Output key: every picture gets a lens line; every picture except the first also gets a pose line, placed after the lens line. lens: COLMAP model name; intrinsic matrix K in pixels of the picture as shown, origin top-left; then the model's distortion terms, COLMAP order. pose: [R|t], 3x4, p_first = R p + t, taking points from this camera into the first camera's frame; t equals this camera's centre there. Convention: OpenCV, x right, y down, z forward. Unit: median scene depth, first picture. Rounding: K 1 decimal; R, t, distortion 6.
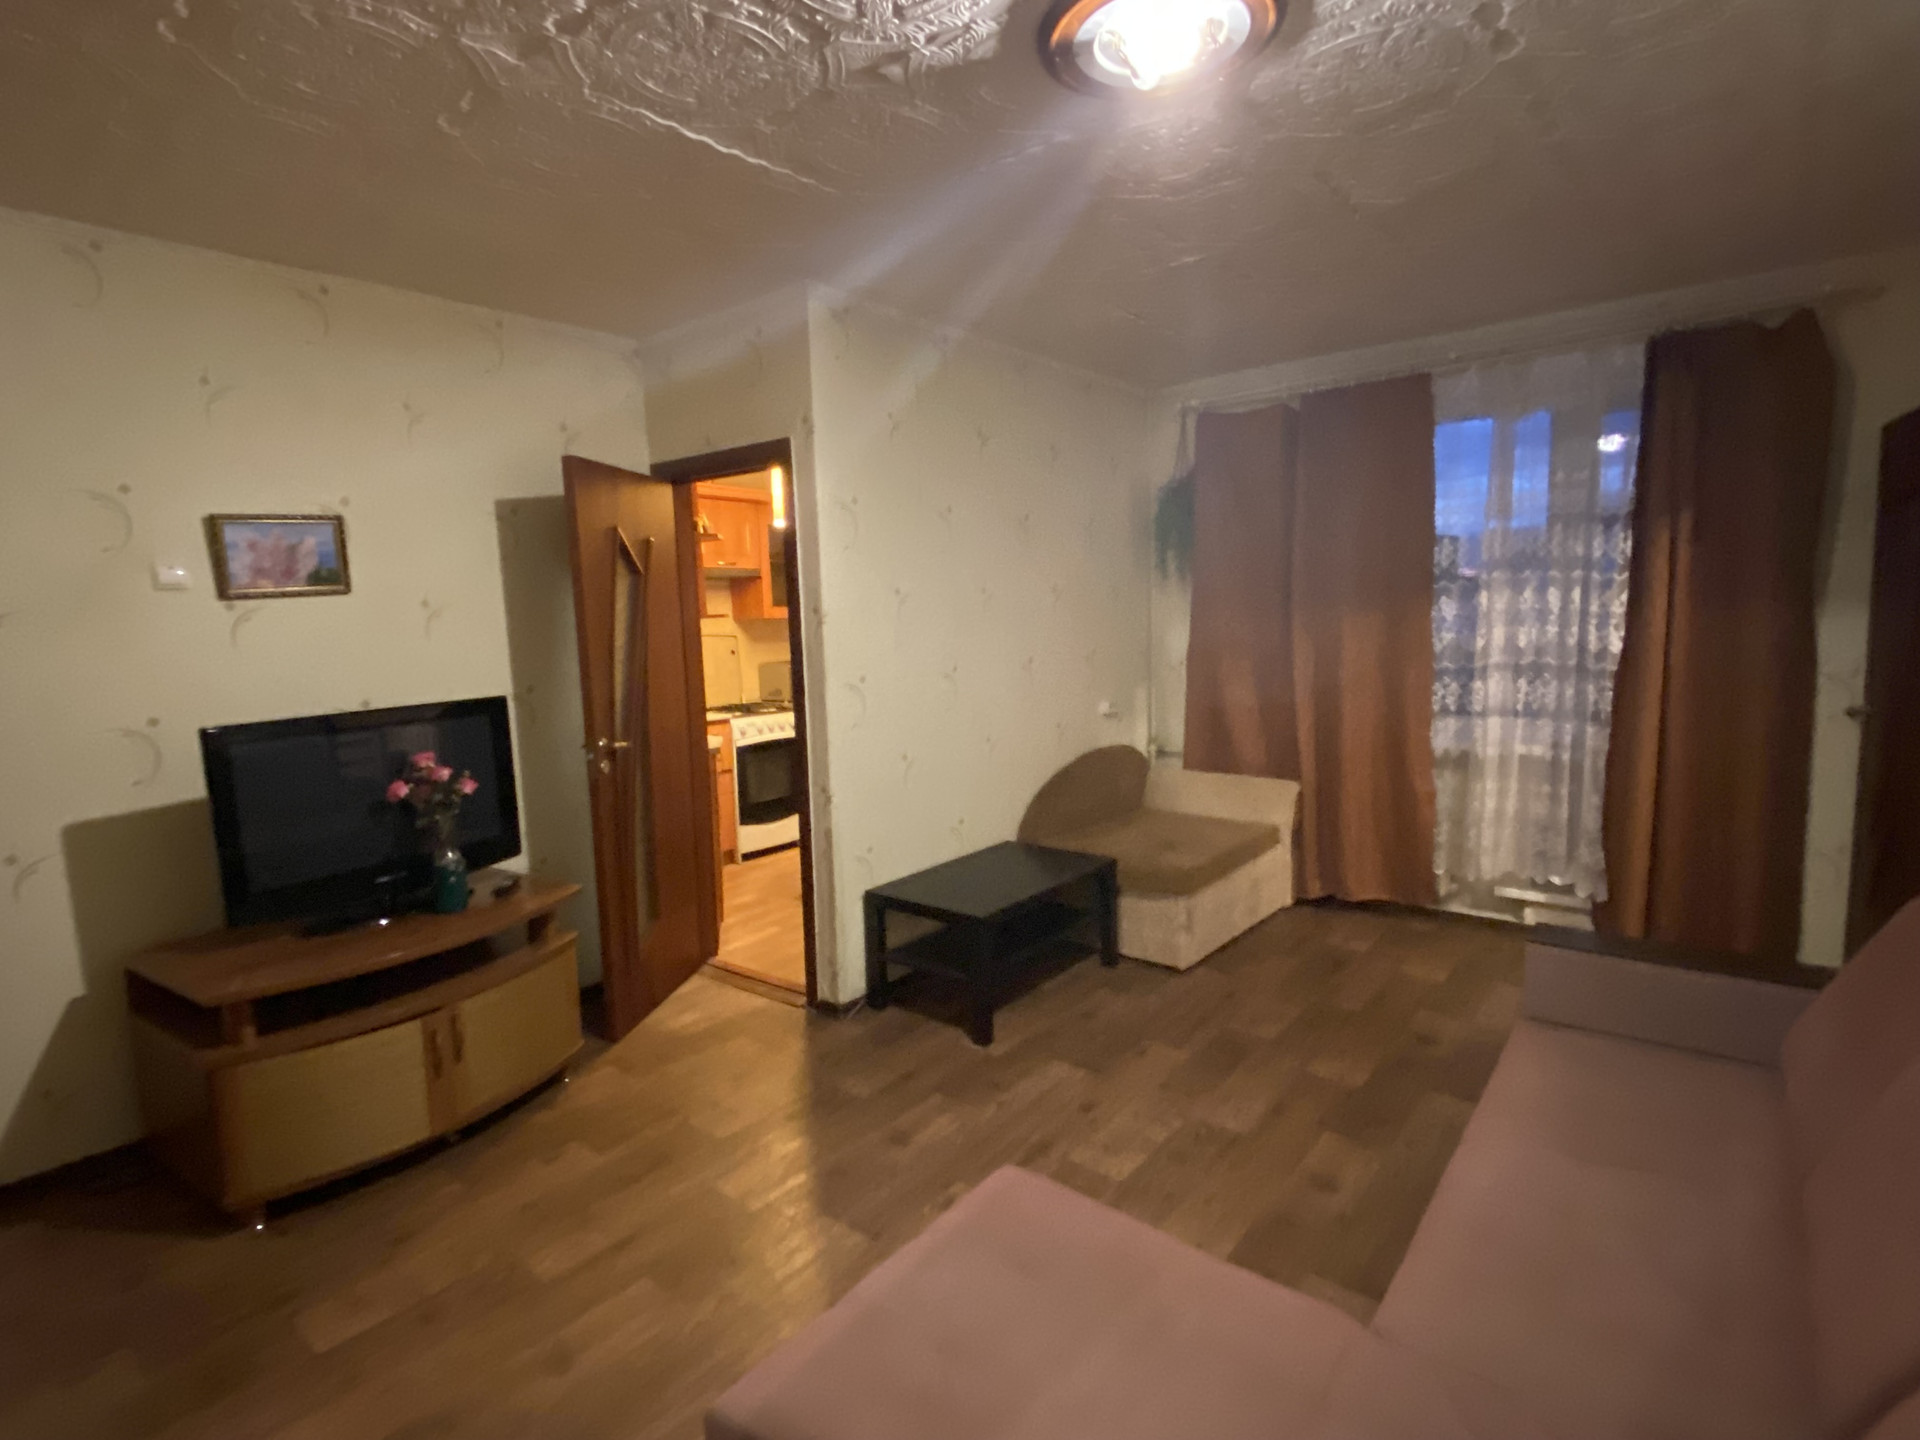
lens RADIAL K [[923.8, 0, 953.3], [0, 923.8, 710.4], [0, 0, 1]] dist [-0.001441, -0.000176]
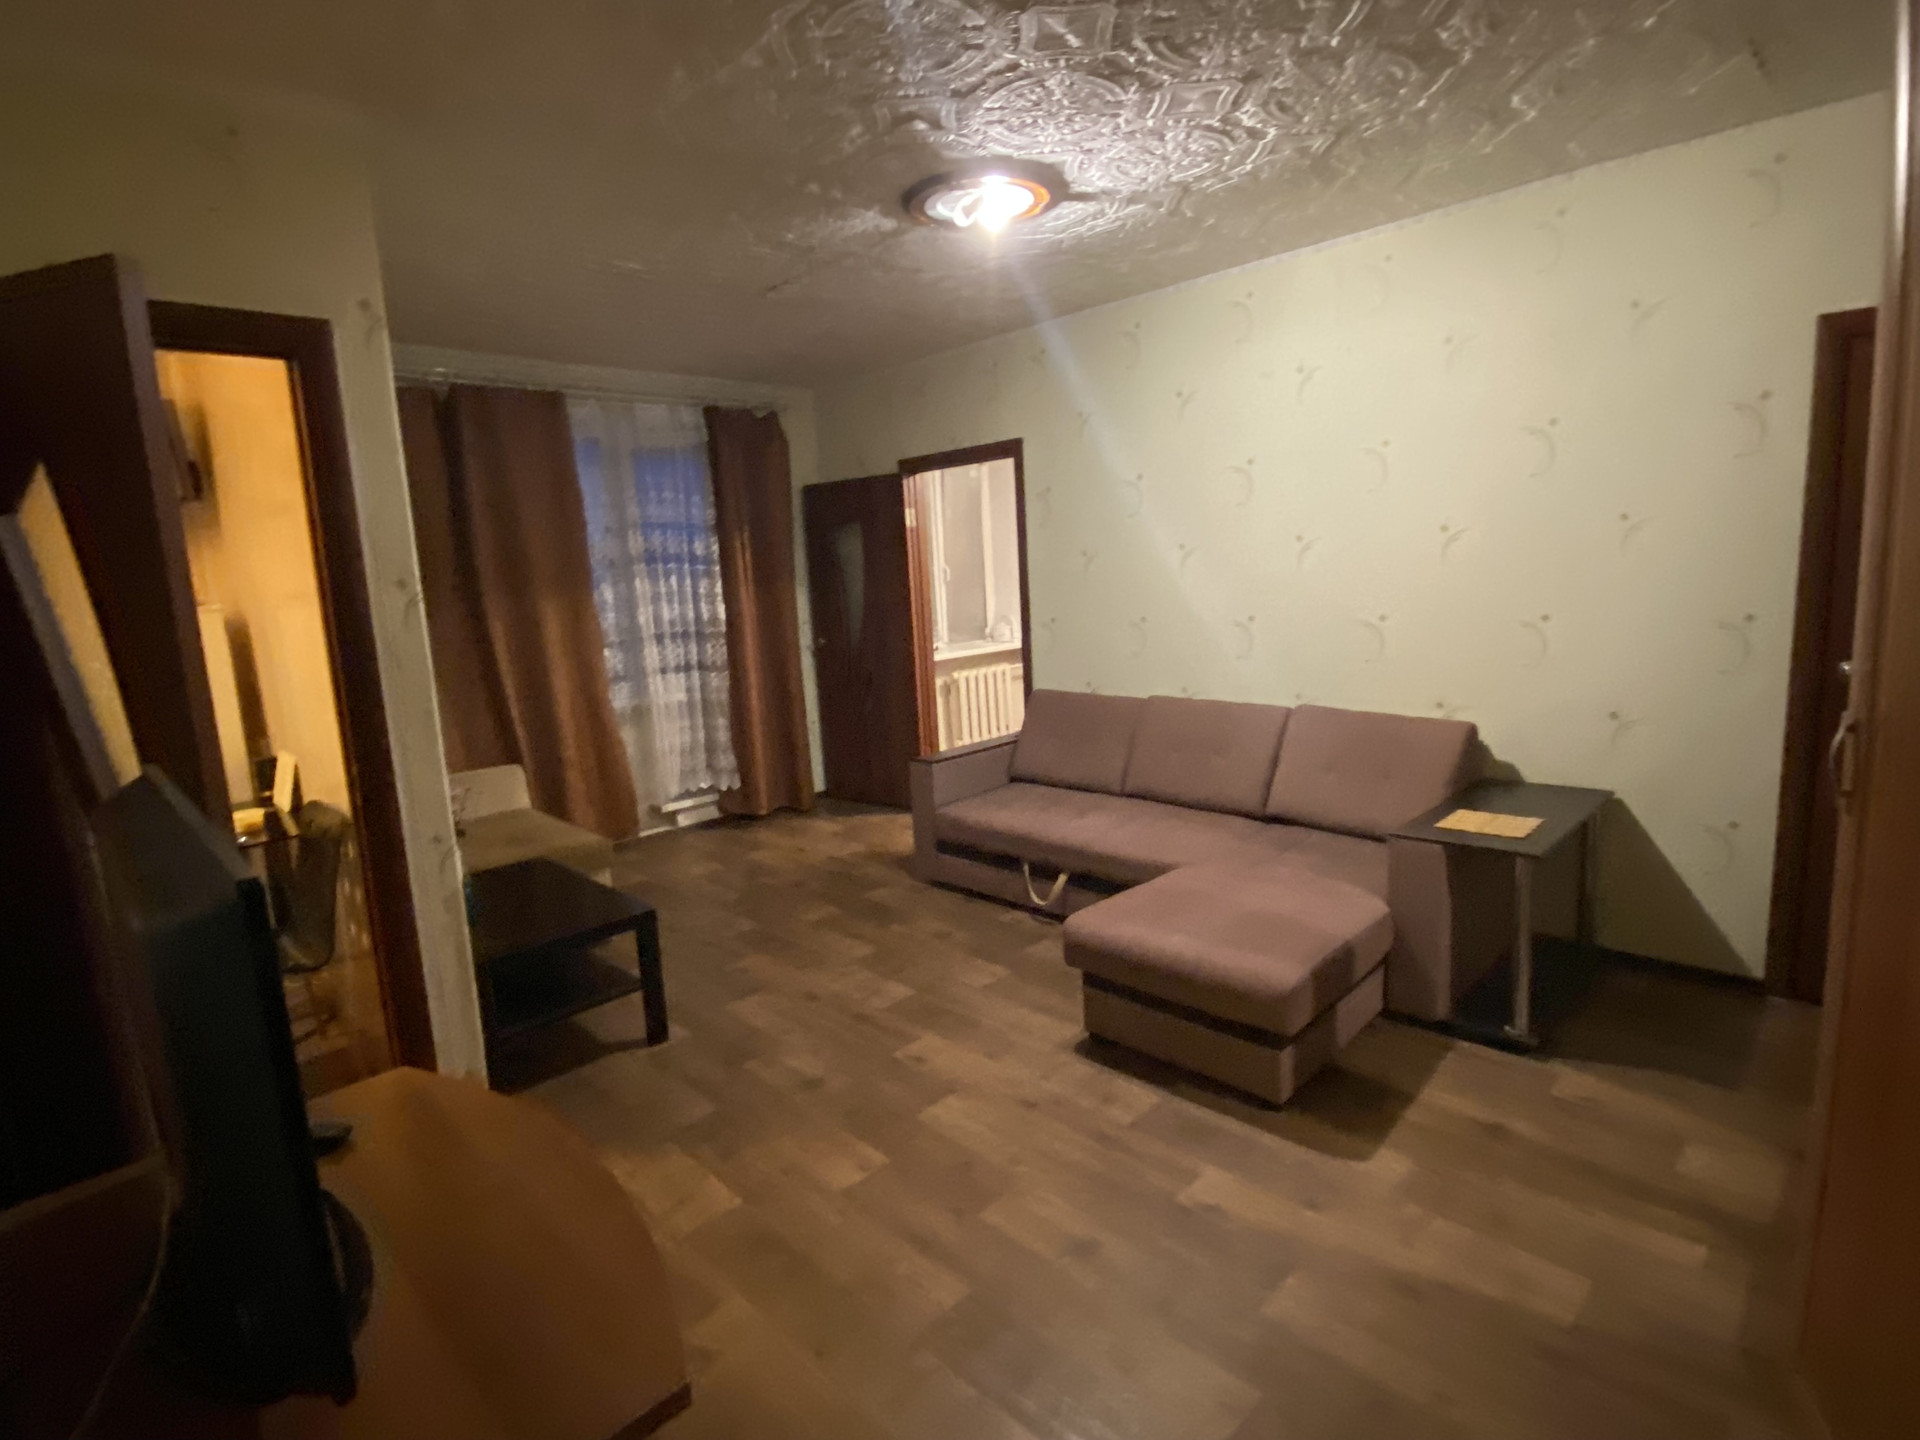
lens RADIAL K [[923.8, 0, 953.3], [0, 923.8, 710.4], [0, 0, 1]] dist [-0.001441, -0.000176]
pose [[0.091207, -0.119623, 0.988621, -0.733993], [0.151072, 0.982931, 0.104997, -0.019137], [-0.984306, 0.139776, 0.107722, 0.496011]]
